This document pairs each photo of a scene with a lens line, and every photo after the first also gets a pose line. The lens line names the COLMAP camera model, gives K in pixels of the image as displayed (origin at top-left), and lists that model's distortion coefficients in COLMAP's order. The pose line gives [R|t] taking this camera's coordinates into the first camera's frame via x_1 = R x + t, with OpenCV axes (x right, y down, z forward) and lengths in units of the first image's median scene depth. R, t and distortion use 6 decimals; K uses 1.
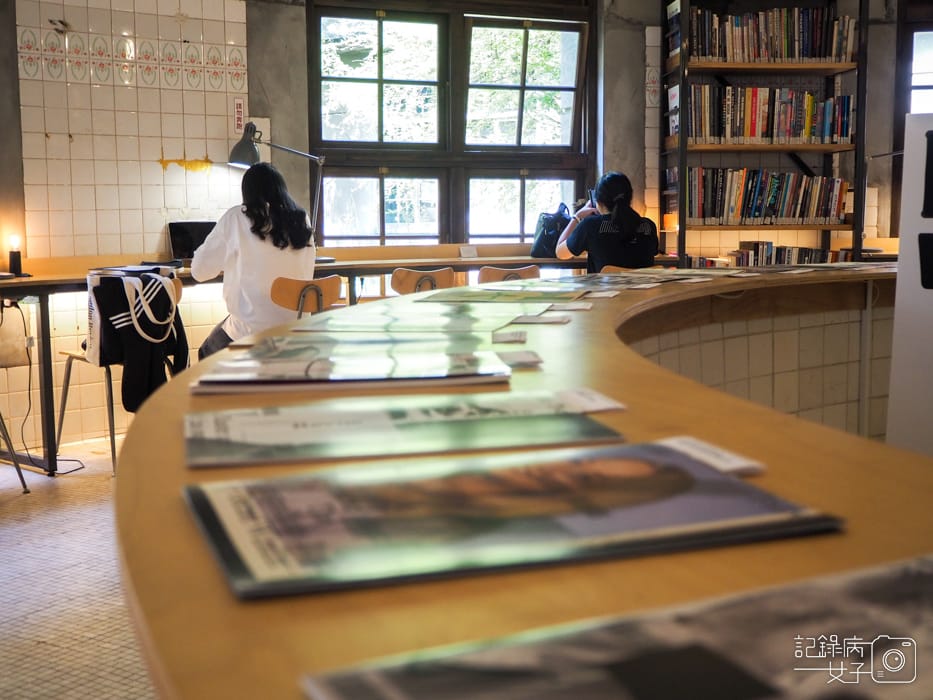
lens RADIAL K [[1183.8, 0, 466.5], [0, 1183.8, 350.0], [0, 0, 1]] dist [0.033039, -0.011859]
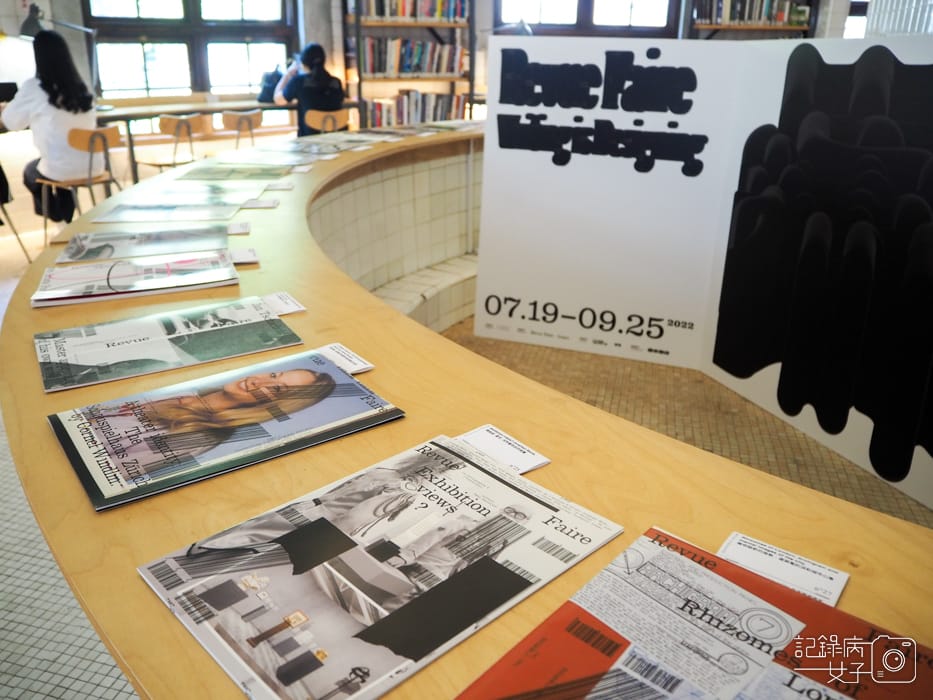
lens RADIAL K [[779.8, 0, 466.5], [0, 779.8, 350.0], [0, 0, 1]] dist [-0.057271, 0.023809]
pose [[0.955142, -0.091091, 0.281790, 0.004873], [0.014716, 0.964944, 0.262044, -0.029957], [-0.295782, -0.246142, 0.922999, -0.024134]]
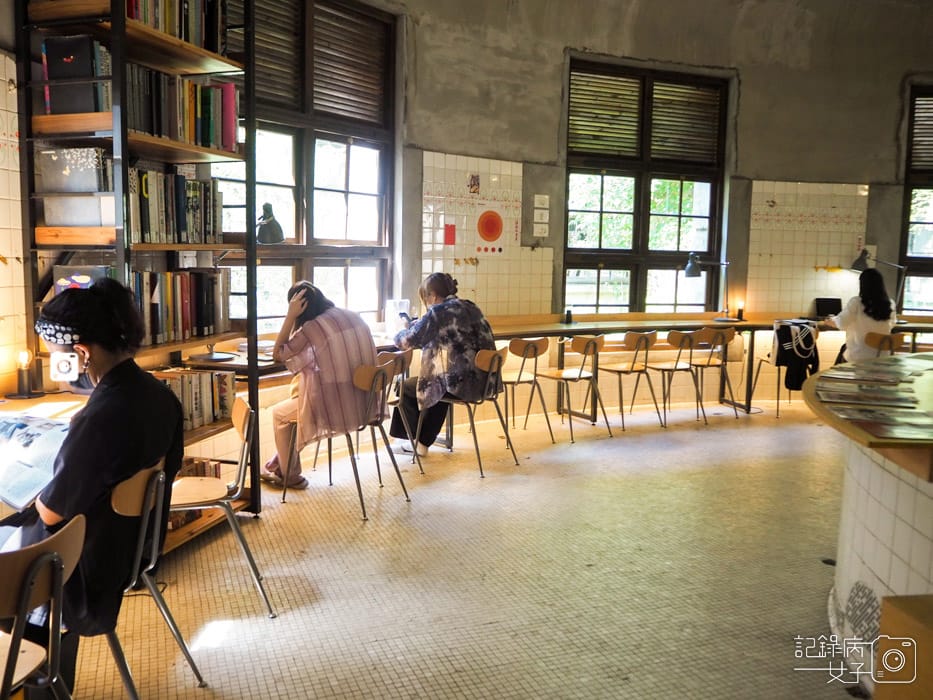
lens RADIAL K [[779.8, 0, 466.5], [0, 779.8, 350.0], [0, 0, 1]] dist [-0.057271, 0.023809]
pose [[0.786086, 0.096267, -0.610575, 0.074907], [-0.099676, 0.994612, 0.028487, -0.001211], [0.610028, 0.038467, 0.791446, -0.320487]]
